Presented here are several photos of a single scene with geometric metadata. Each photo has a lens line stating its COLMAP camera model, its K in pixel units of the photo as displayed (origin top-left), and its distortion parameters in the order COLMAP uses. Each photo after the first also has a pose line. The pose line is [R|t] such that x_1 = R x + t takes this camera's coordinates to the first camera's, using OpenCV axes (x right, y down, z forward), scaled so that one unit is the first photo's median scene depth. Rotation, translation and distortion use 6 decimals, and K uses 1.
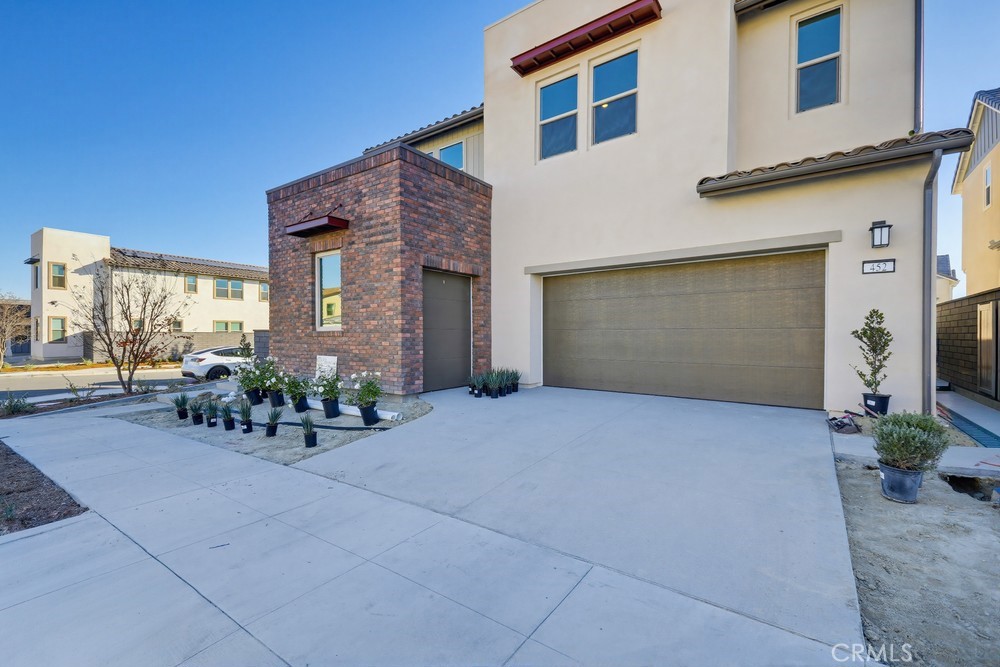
lens RADIAL K [[426.2, 0, 495.4], [0, 426.2, 331.5], [0, 0, 1]] dist [0.062707, -0.022102]
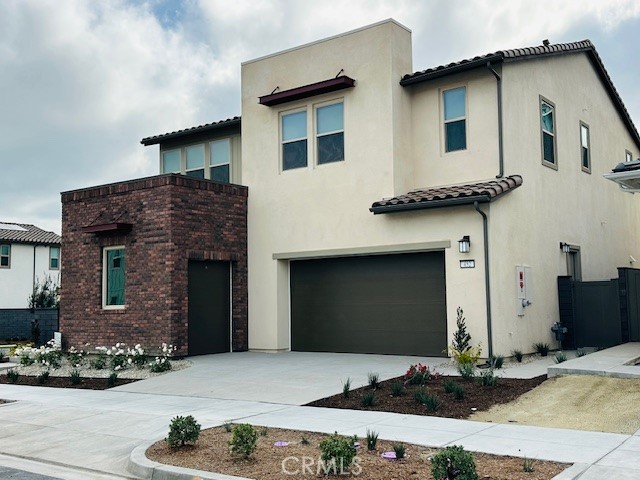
lens RADIAL K [[667.6, 0, 334.4], [0, 667.6, 230.4], [0, 0, 1]] dist [0.097088, -0.001449]
pose [[0.999830, -0.018359, 0.001777, 0.270354], [0.018445, 0.995177, -0.096343, -0.030152], [0.000000, 0.096360, 0.995347, -1.037511]]
